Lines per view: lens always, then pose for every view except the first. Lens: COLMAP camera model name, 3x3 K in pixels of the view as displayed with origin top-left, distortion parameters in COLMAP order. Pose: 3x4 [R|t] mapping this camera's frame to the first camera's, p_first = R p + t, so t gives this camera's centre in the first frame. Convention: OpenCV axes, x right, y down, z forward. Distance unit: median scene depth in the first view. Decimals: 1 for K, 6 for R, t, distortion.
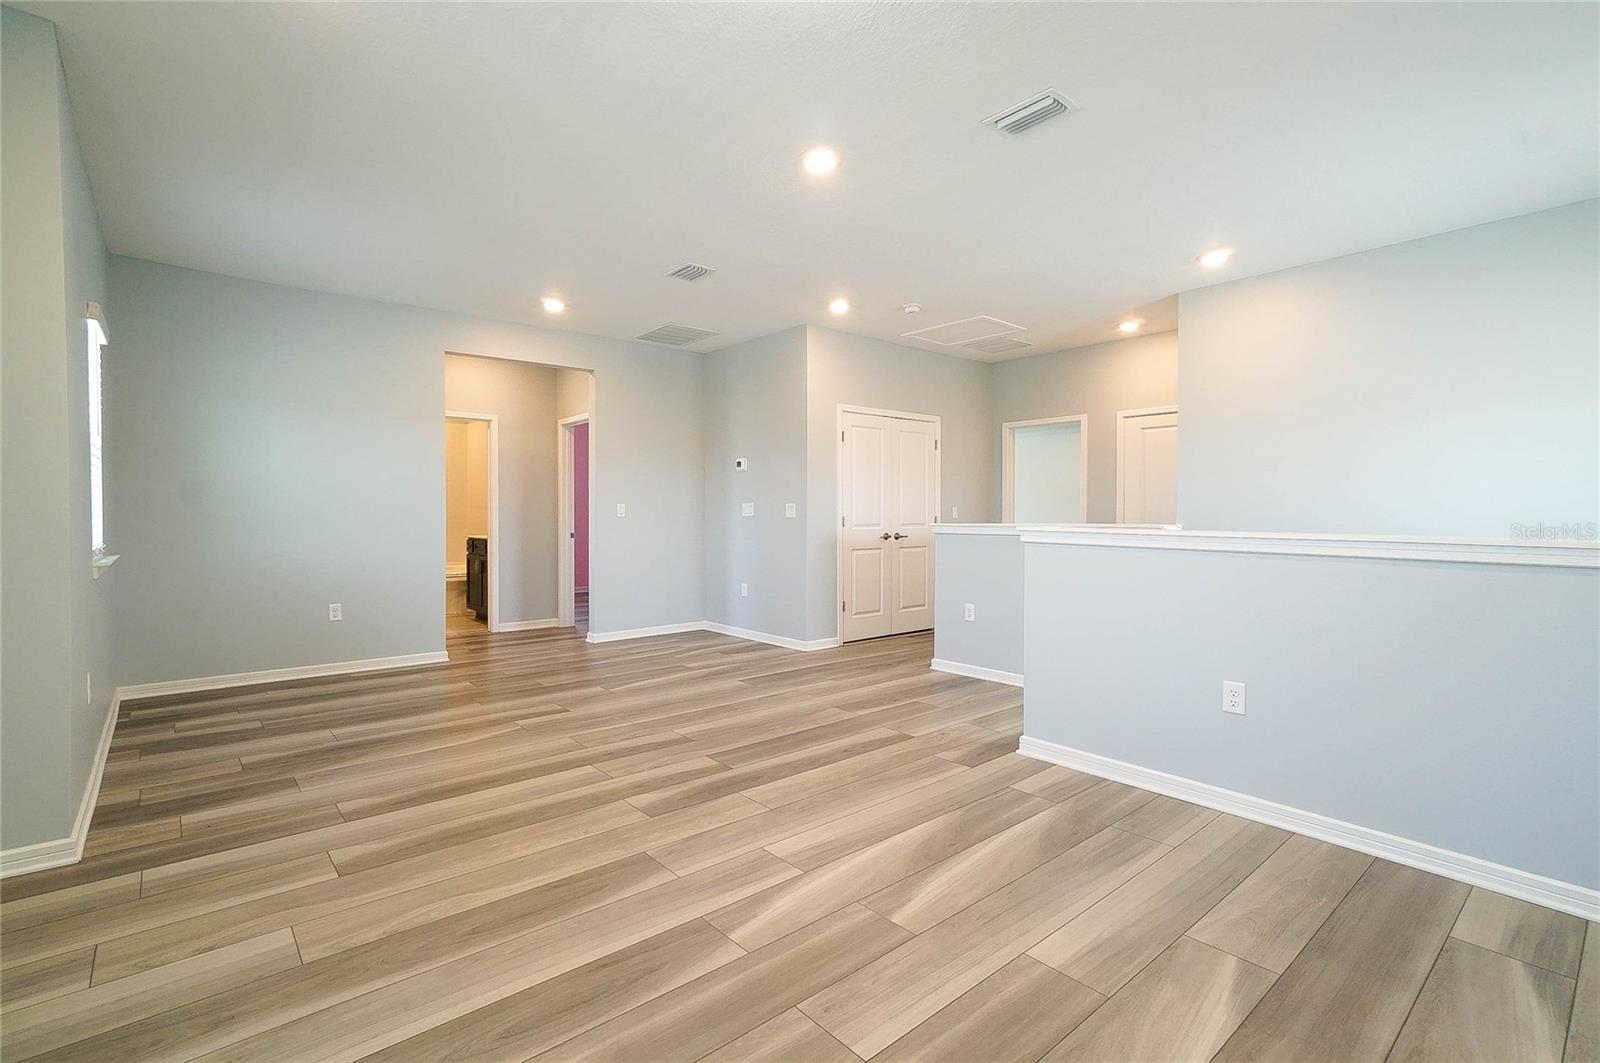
lens RADIAL K [[725.4, 0, 794.1], [0, 725.4, 525.7], [0, 0, 1]] dist [0.003396, 0.005601]
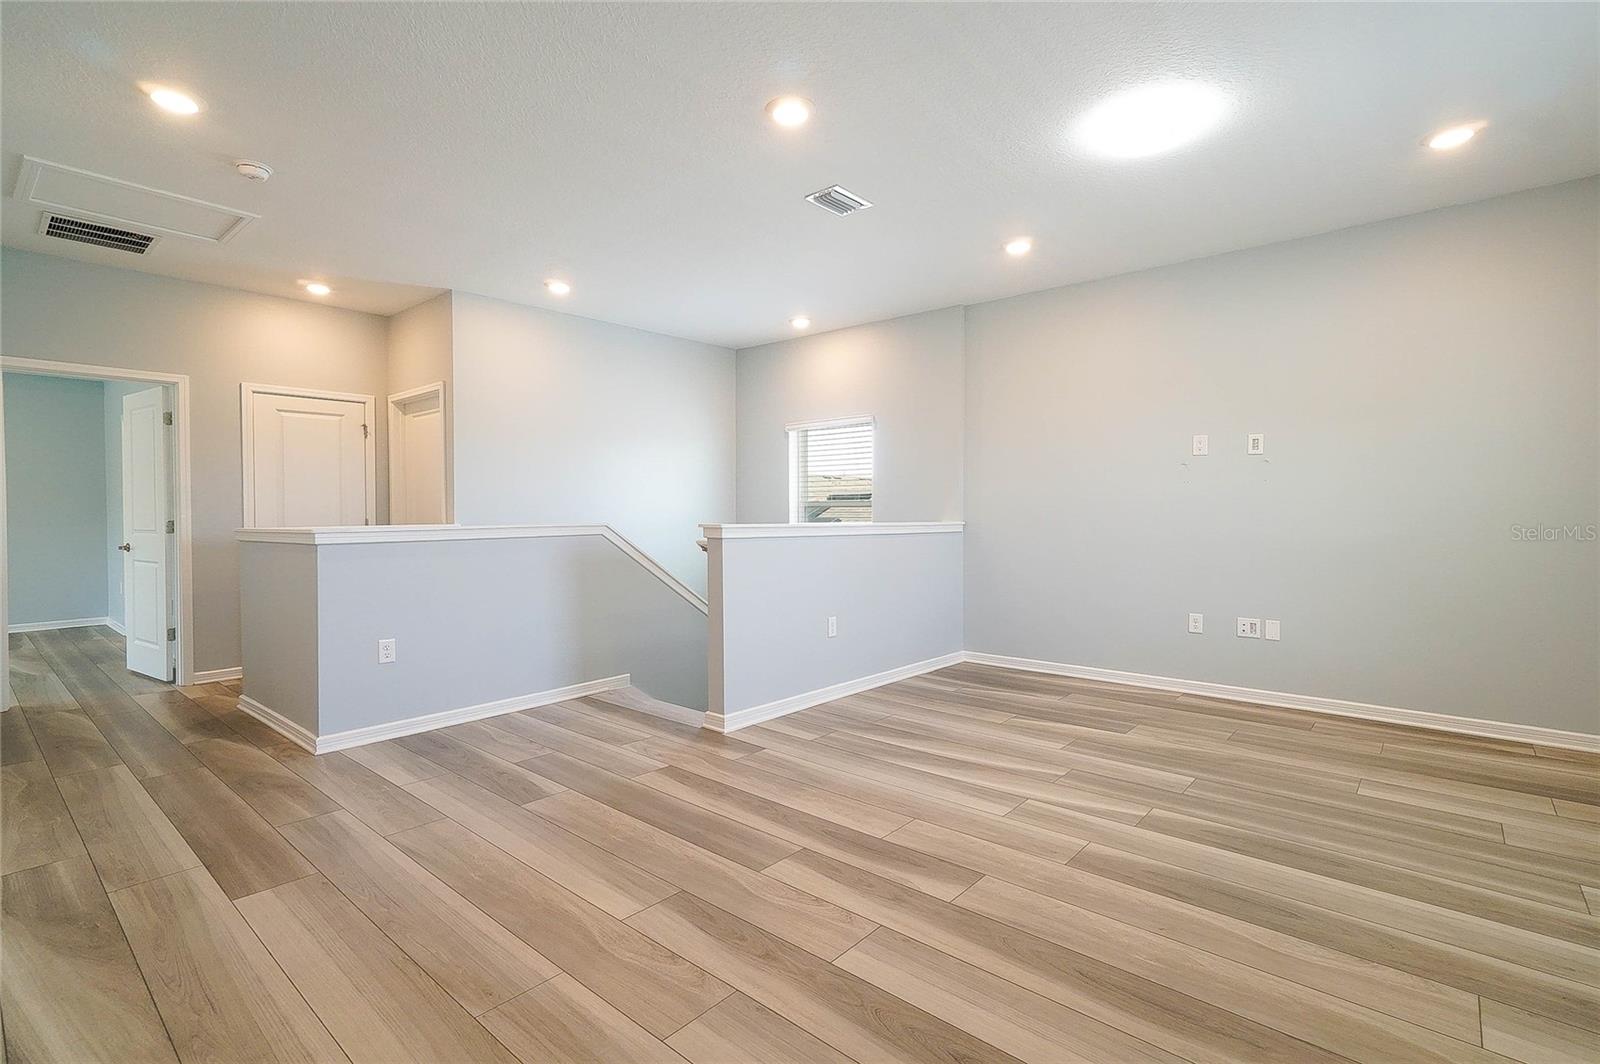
lens RADIAL K [[725.4, 0, 800.5], [0, 725.4, 529.4], [0, 0, 1]] dist [0.003396, 0.005601]
pose [[-0.133810, -0.017298, 0.990856, -0.957830], [0.013838, 0.999718, 0.019322, -0.010613], [-0.990910, 0.016297, -0.133533, 1.280789]]
